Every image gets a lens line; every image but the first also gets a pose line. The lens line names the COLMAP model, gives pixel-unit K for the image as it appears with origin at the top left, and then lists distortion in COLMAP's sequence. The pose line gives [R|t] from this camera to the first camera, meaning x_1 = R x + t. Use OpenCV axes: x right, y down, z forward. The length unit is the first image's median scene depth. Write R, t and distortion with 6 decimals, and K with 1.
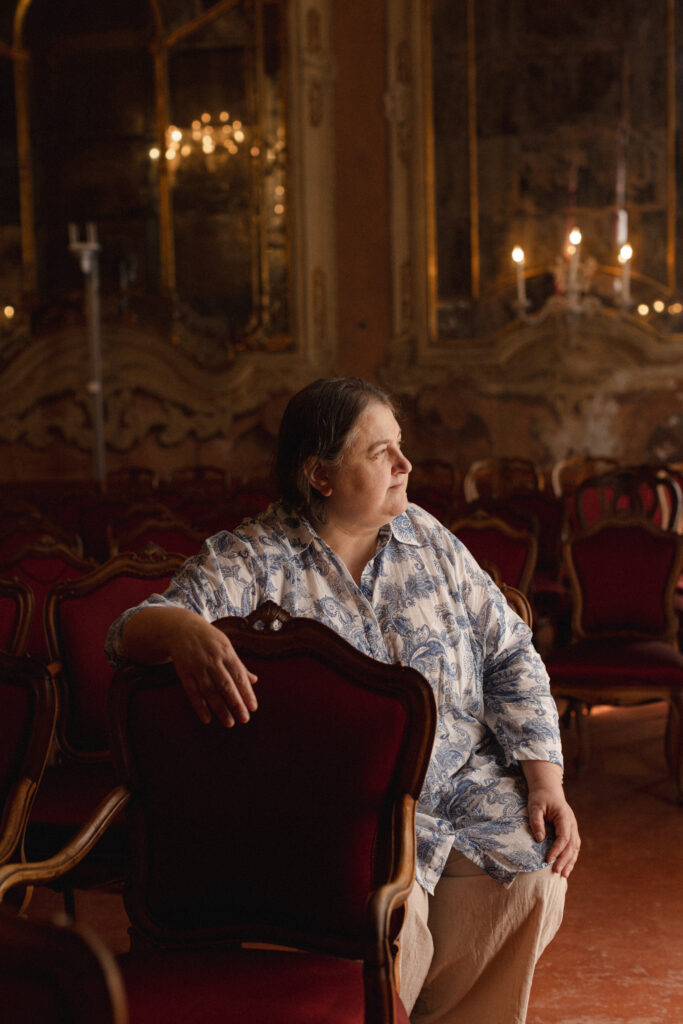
lens RADIAL K [[1475.1, 0, 346.7], [0, 1475.1, 515.1], [0, 0, 1]] dist [0.026860, -0.018377]
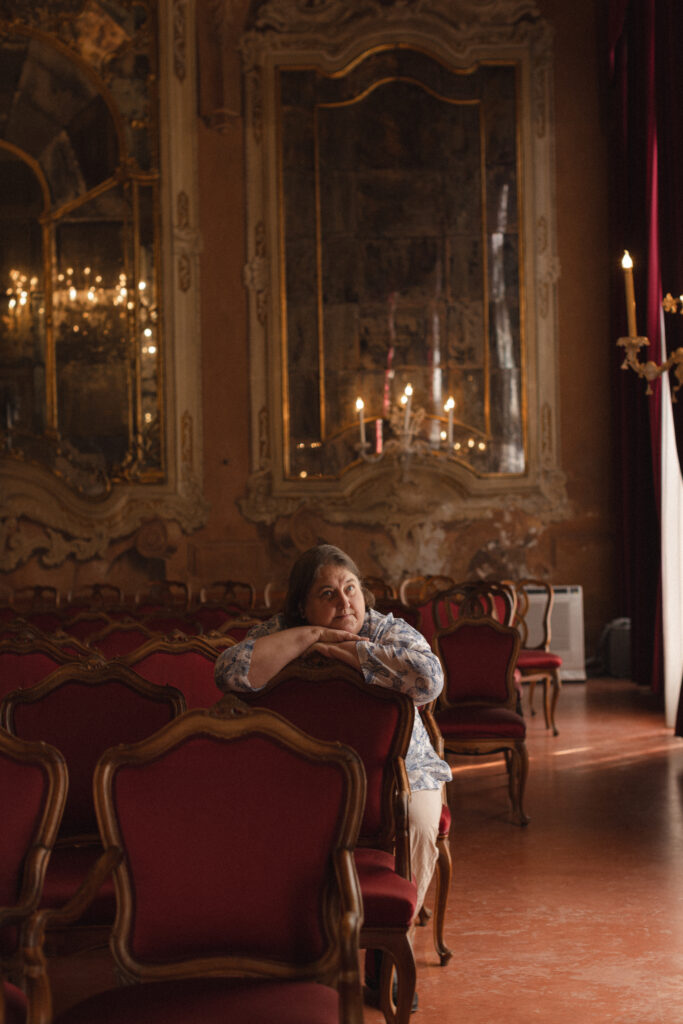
lens RADIAL K [[1475.1, 0, 346.7], [0, 1475.1, 515.1], [0, 0, 1]] dist [0.026860, -0.018377]
pose [[0.991140, 0.004649, 0.132740, -0.048001], [0.006430, 0.996536, -0.082919, 0.008343], [-0.132666, 0.083038, 0.987676, -0.143715]]
